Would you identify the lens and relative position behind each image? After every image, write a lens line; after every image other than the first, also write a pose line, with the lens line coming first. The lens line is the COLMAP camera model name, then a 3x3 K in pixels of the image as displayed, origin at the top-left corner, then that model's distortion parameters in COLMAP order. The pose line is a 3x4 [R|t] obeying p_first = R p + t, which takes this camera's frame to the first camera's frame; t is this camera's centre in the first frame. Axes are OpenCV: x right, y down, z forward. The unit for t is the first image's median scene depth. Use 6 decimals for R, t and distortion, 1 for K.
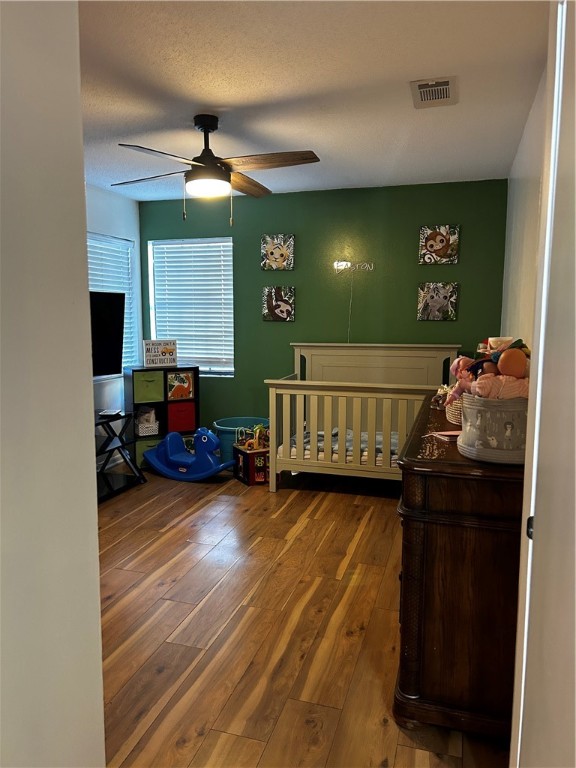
lens RADIAL K [[576.1, 0, 284.1], [0, 576.1, 382.6], [0, 0, 1]] dist [0.047248, -0.054554]
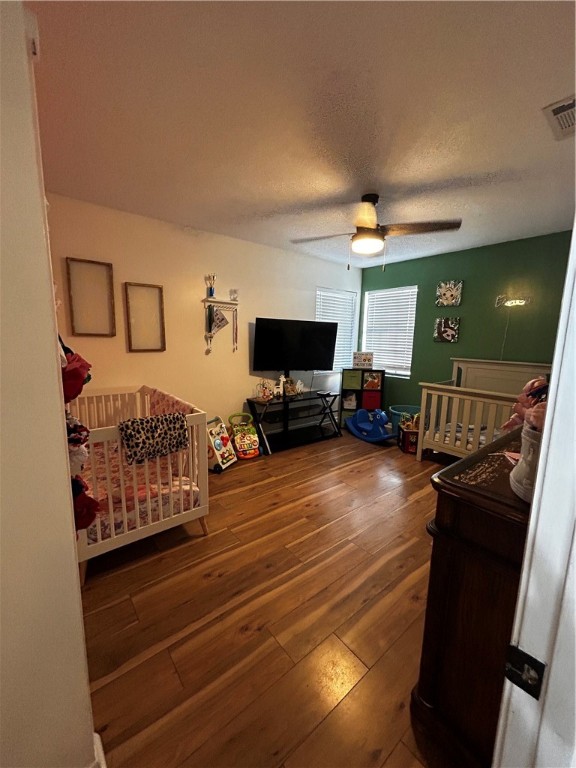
lens RADIAL K [[310.0, 0, 291.5], [0, 310.0, 382.0], [0, 0, 1]] dist [-0.002575, 0.002073]
pose [[0.831673, 0.098680, -0.546428, 0.110256], [-0.088085, 0.995067, 0.045633, -0.011764], [0.548235, 0.010180, 0.836262, 0.168391]]
